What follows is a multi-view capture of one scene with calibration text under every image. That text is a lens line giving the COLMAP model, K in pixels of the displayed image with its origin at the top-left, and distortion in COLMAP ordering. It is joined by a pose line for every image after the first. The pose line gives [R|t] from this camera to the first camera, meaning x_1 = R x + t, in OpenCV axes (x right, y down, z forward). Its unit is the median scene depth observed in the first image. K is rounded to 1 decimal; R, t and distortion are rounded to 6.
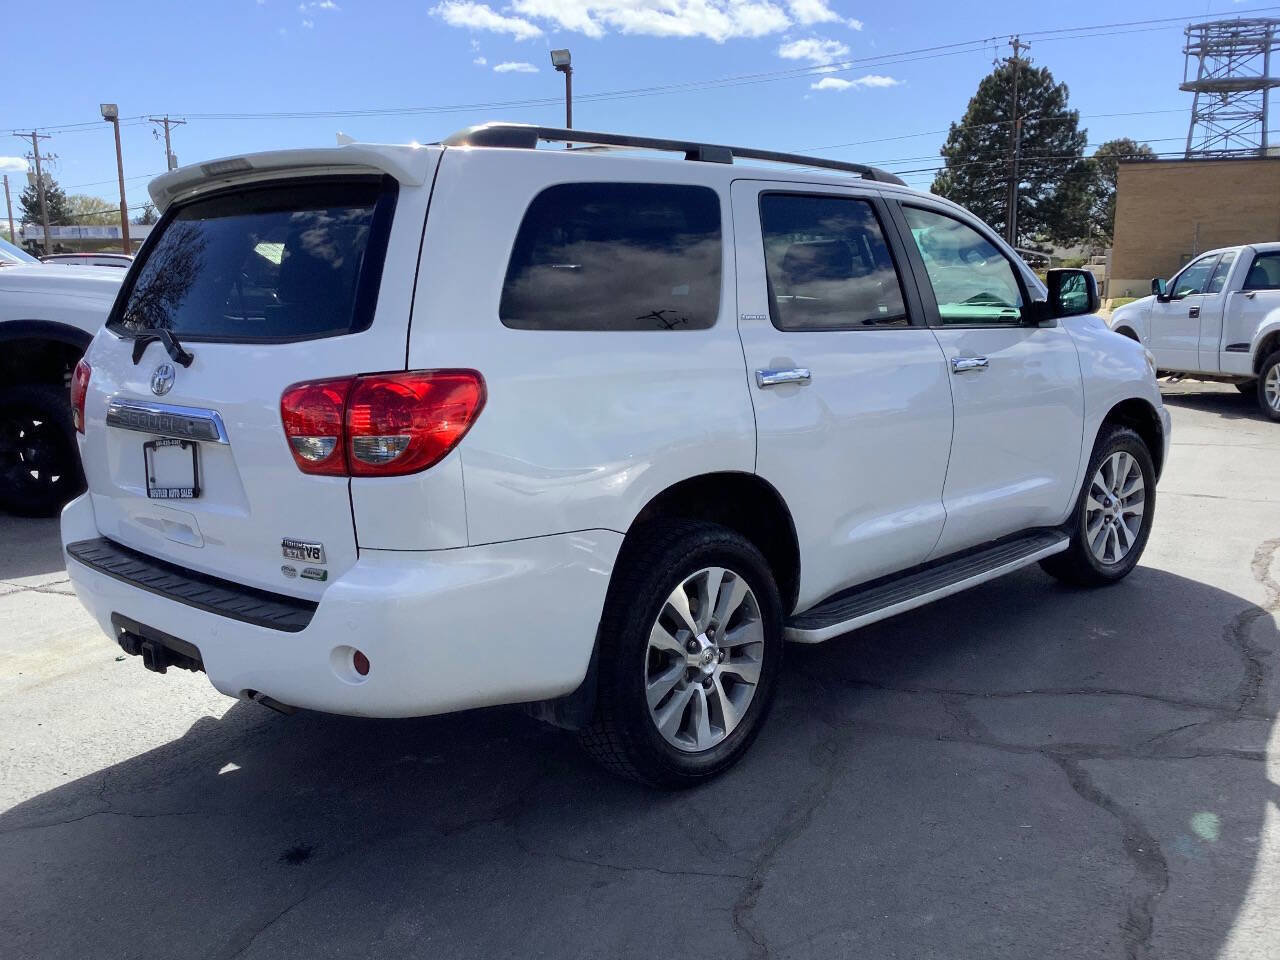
lens RADIAL K [[1241.9, 0, 629.2], [0, 1241.9, 490.9], [0, 0, 1]] dist [0.022701, 0.000000]
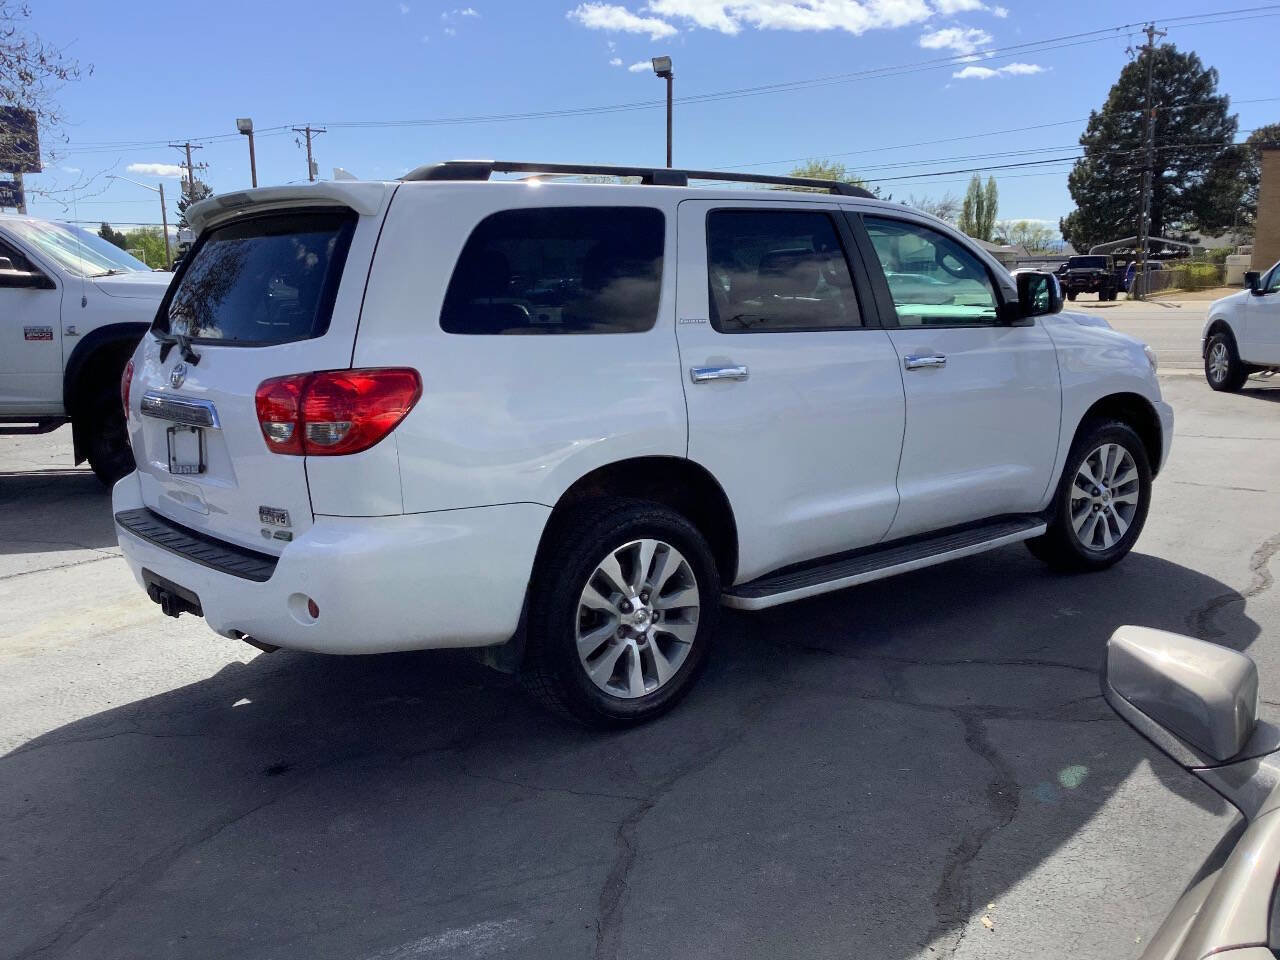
lens RADIAL K [[1241.9, 0, 638.9], [0, 1241.9, 475.1], [0, 0, 1]] dist [0.022701, 0.000000]
pose [[0.994145, 0.009114, -0.107670, 0.170757], [-0.009914, 0.999927, -0.006898, 0.009528], [0.107599, 0.007925, 0.994163, -0.134095]]
